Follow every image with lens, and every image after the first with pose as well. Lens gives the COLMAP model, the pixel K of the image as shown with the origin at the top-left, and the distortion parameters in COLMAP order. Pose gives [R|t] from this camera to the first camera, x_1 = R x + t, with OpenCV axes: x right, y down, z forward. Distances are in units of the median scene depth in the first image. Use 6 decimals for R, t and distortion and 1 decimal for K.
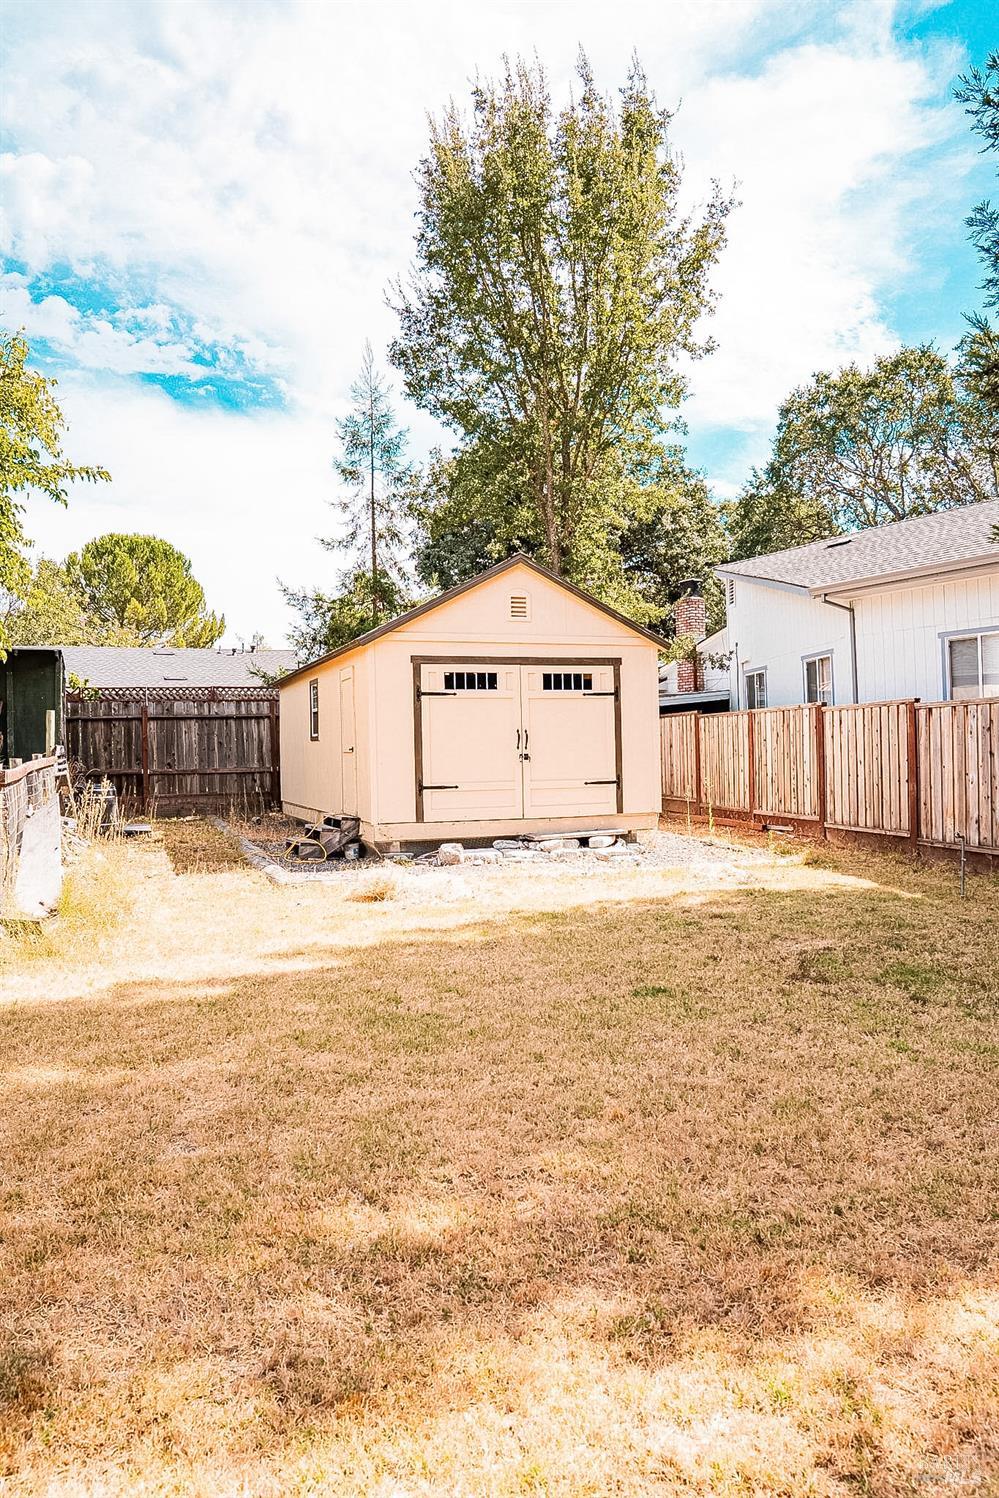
lens RADIAL K [[1101.7, 0, 500.1], [0, 1101.7, 756.8], [0, 0, 1]] dist [0.032084, 0.000329]
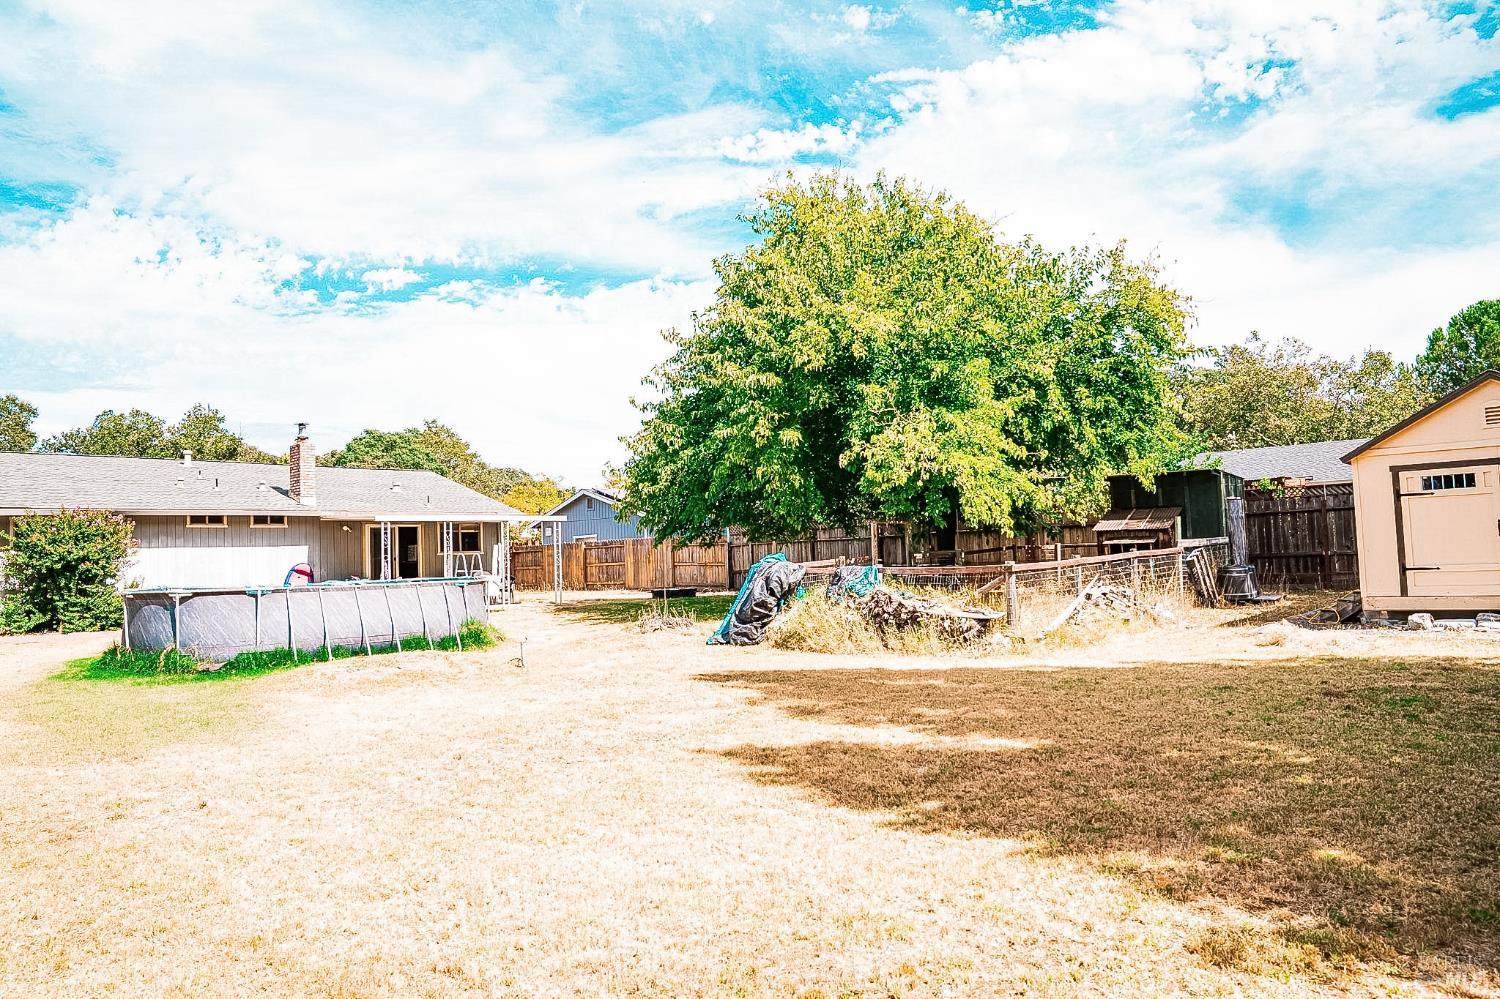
lens RADIAL K [[1103.2, 0, 750.6], [0, 1103.2, 498.3], [0, 0, 1]] dist [0.032084, 0.000329]
pose [[0.527296, -0.054011, -0.847963, 0.612435], [0.031333, 0.998535, -0.044118, -0.019847], [0.849104, -0.003306, 0.528215, -0.310965]]
